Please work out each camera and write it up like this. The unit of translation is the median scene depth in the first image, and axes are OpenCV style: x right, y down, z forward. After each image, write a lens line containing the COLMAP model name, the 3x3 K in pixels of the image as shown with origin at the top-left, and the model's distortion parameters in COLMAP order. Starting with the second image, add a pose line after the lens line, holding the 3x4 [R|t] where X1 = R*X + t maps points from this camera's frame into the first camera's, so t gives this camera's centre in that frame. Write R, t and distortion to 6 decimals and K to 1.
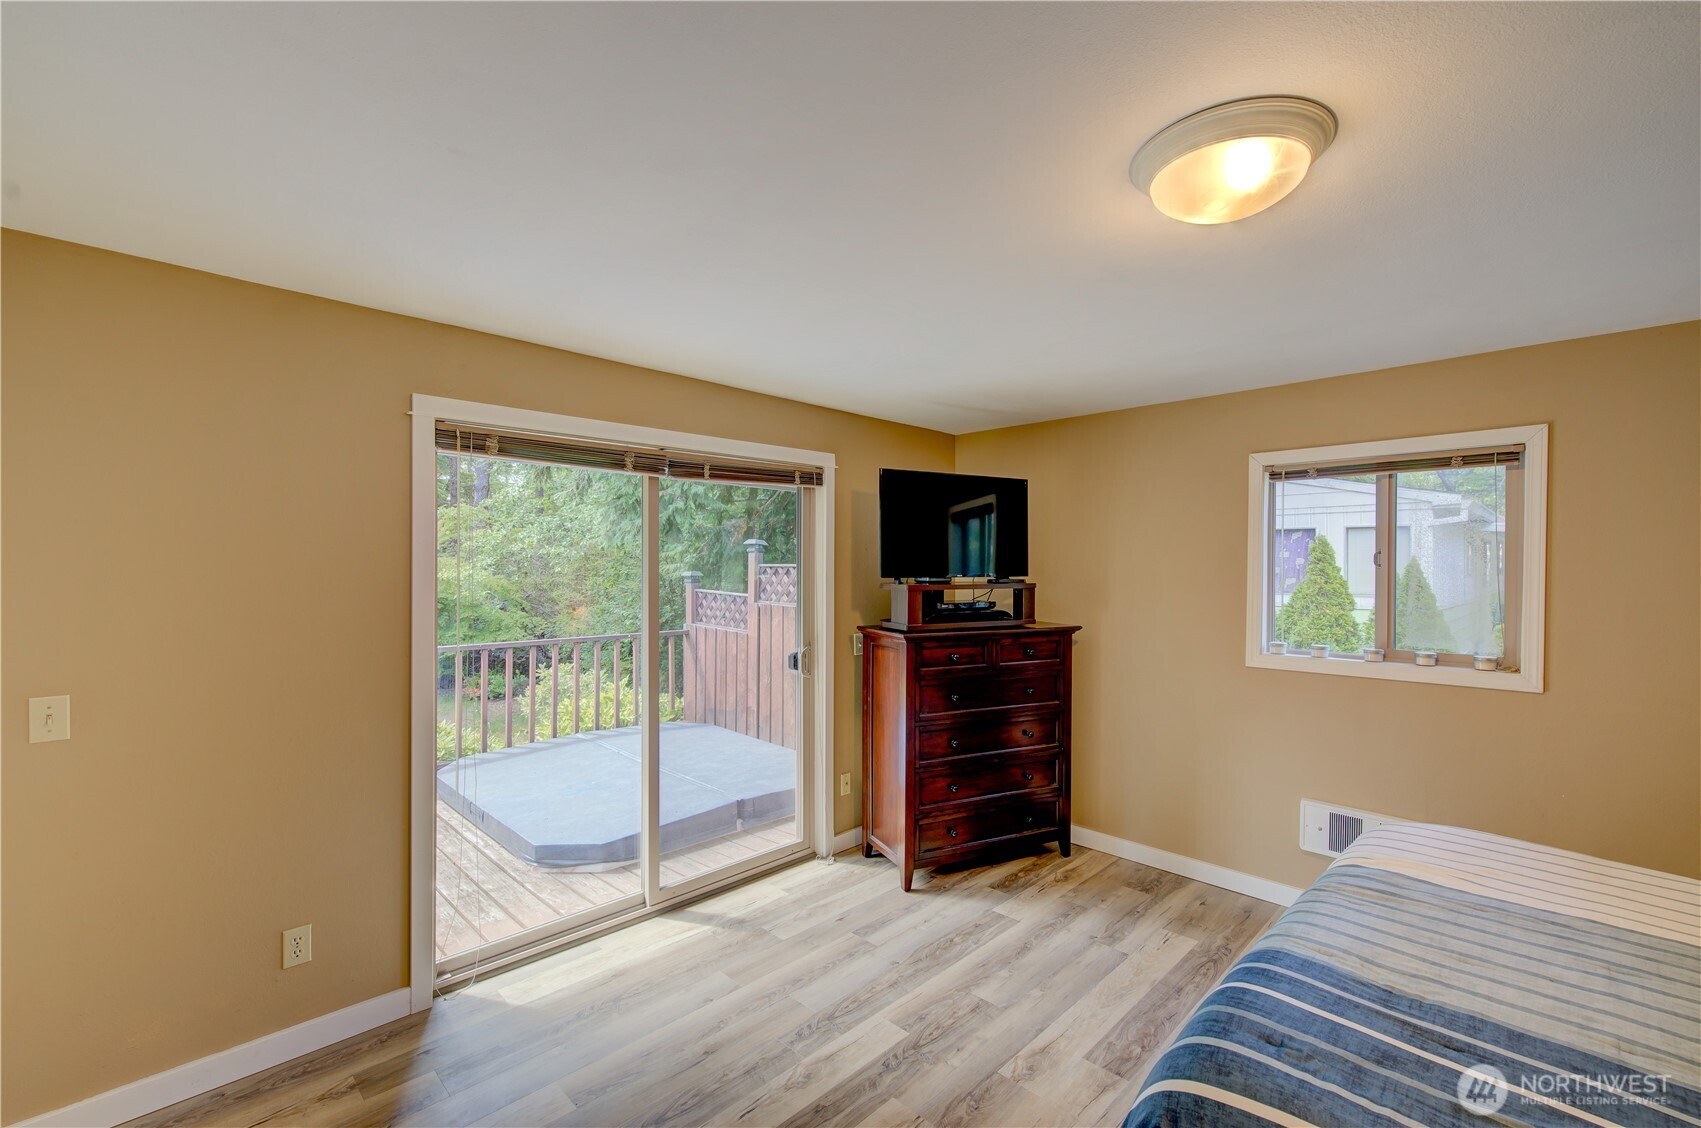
lens RADIAL K [[724.0, 0, 852.1], [0, 724.0, 564.6], [0, 0, 1]] dist [-0.002865, 0.000572]
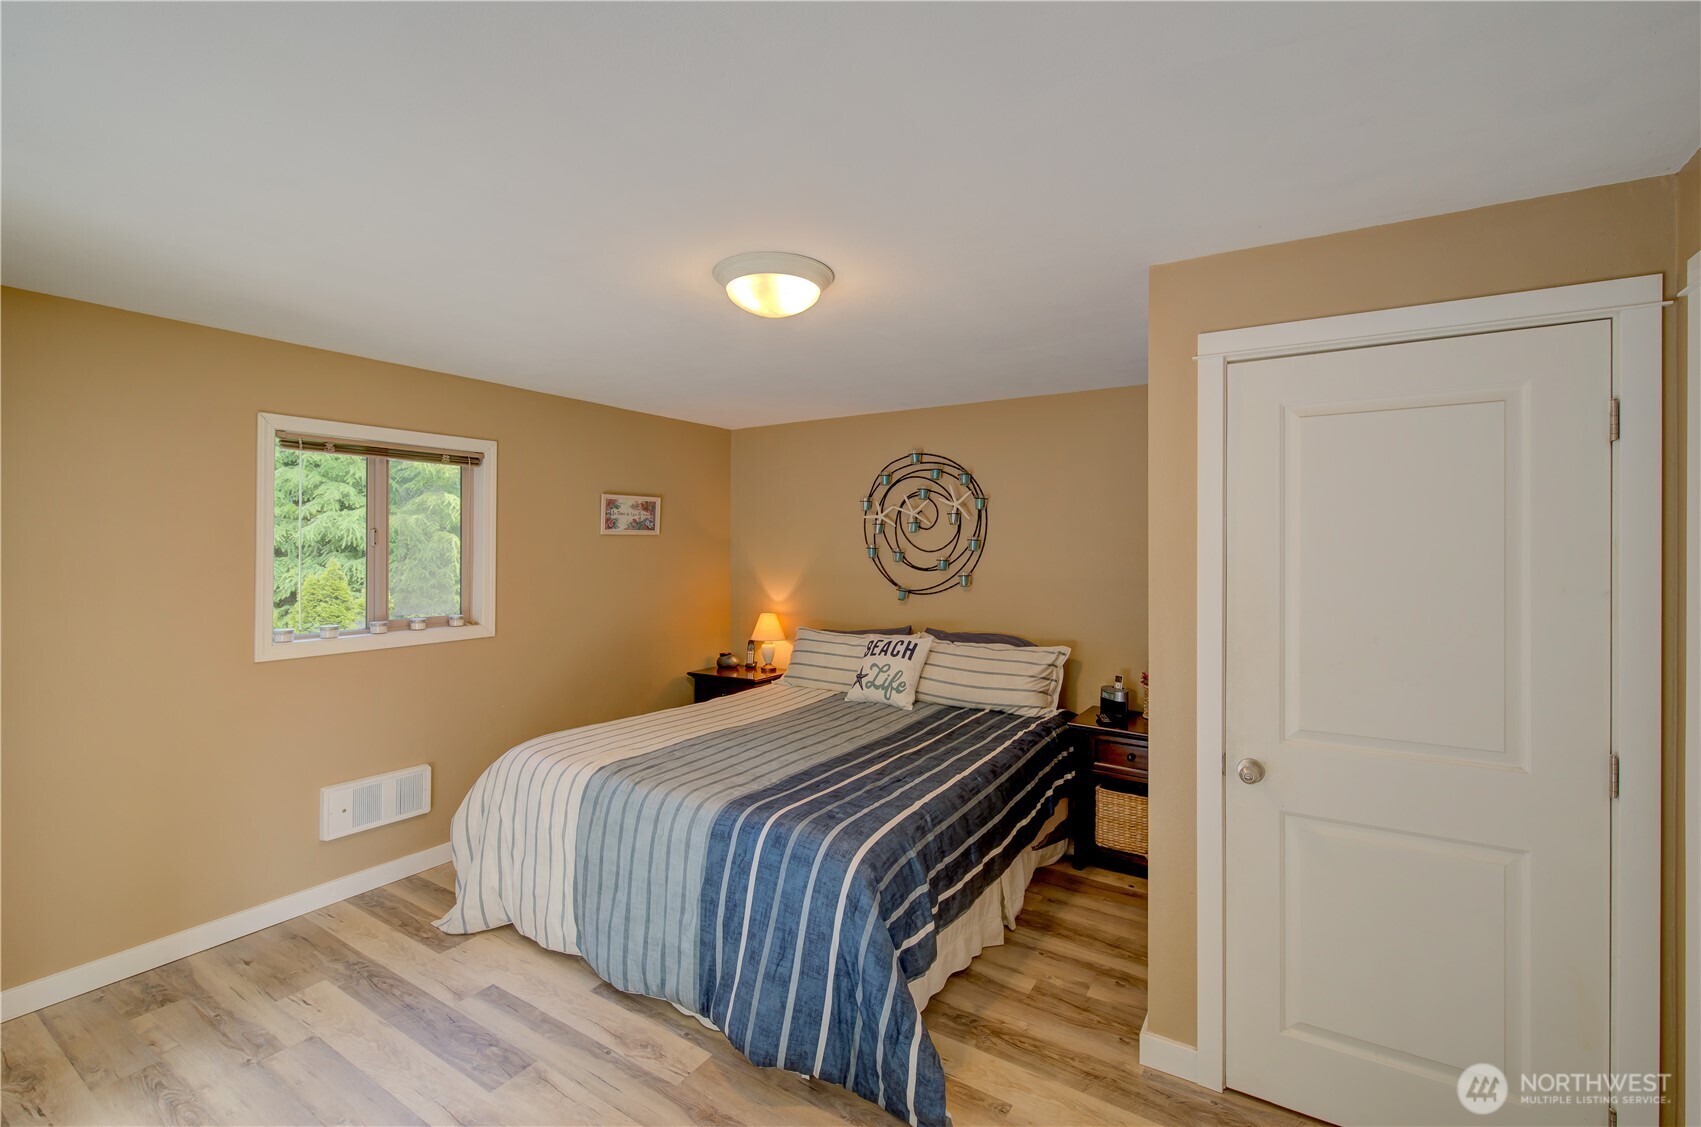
lens RADIAL K [[724.0, 0, 854.8], [0, 724.0, 549.0], [0, 0, 1]] dist [-0.002865, 0.000572]
pose [[-0.215743, -0.010360, 0.976395, -0.505570], [-0.005660, 0.999940, 0.009360, -0.005036], [-0.976434, -0.003507, -0.215789, 0.584454]]
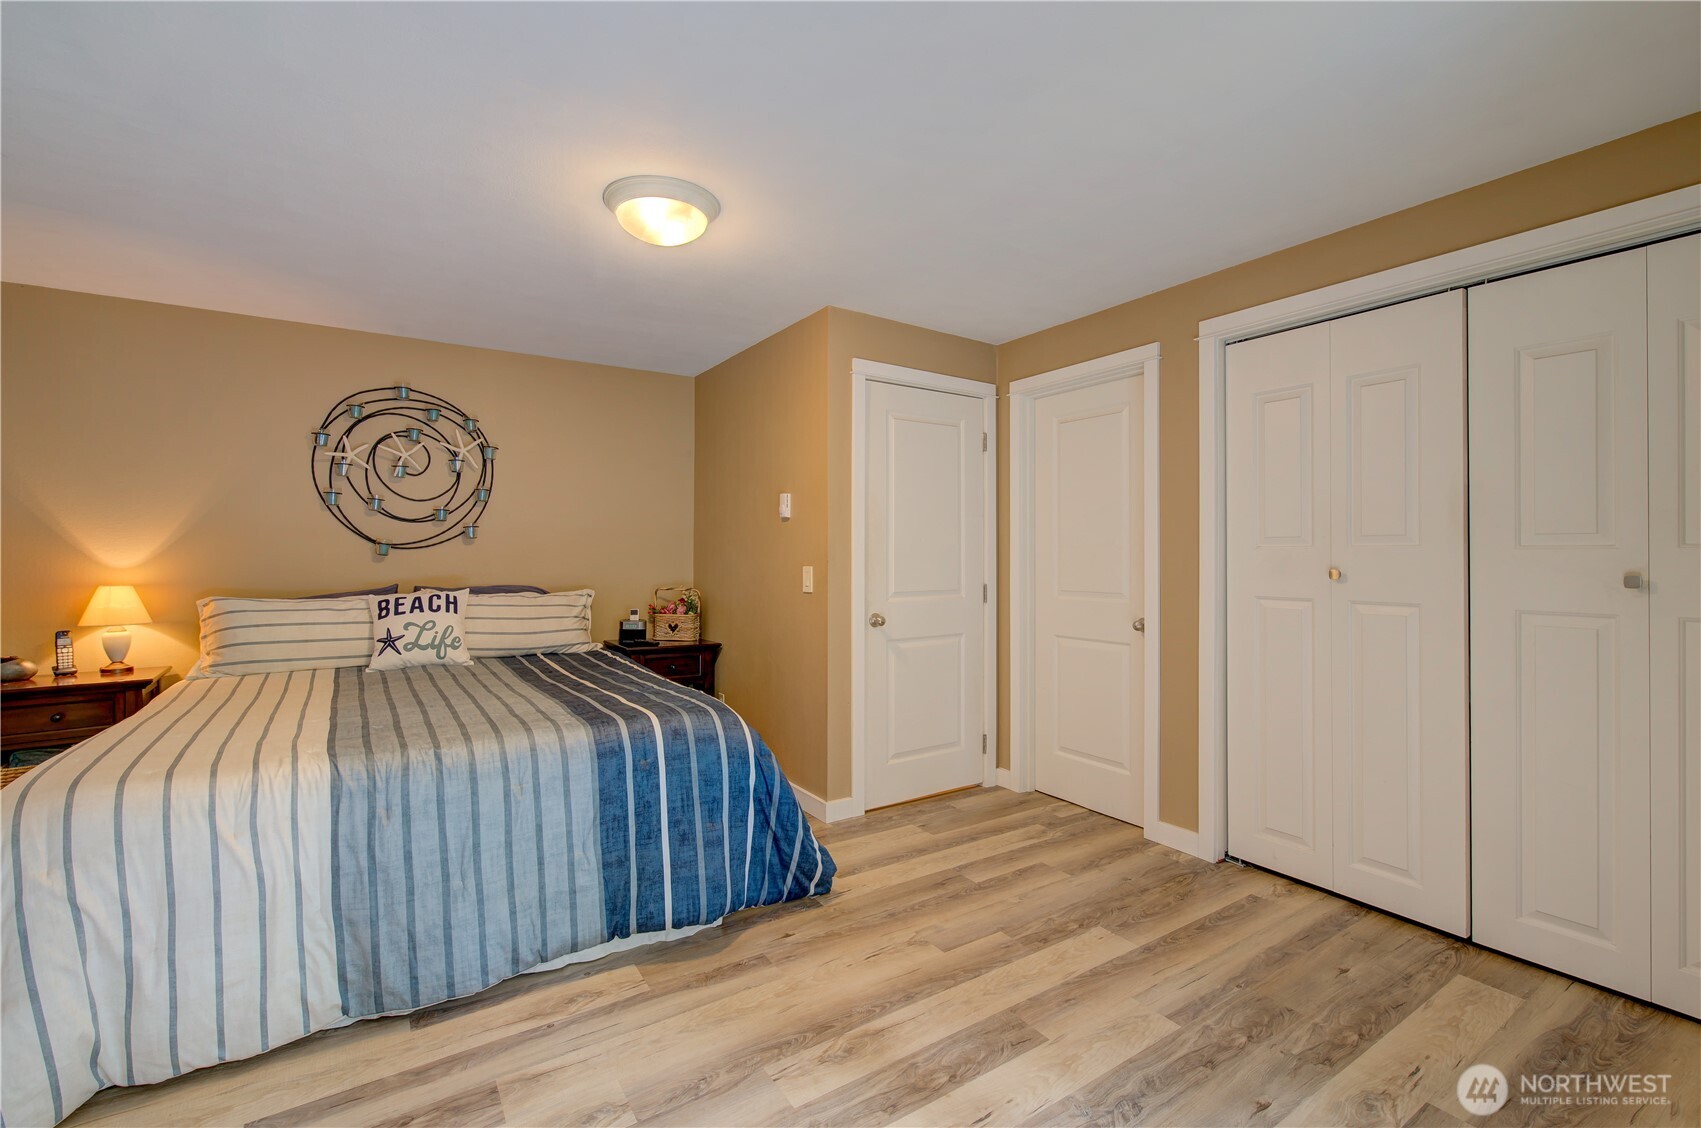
lens RADIAL K [[724.0, 0, 815.1], [0, 724.0, 558.3], [0, 0, 1]] dist [-0.002865, 0.000572]
pose [[-0.972184, -0.014375, 0.233778, -0.098371], [-0.012880, 0.999886, 0.007918, 0.100677], [-0.233866, 0.004687, -0.972258, 1.239592]]
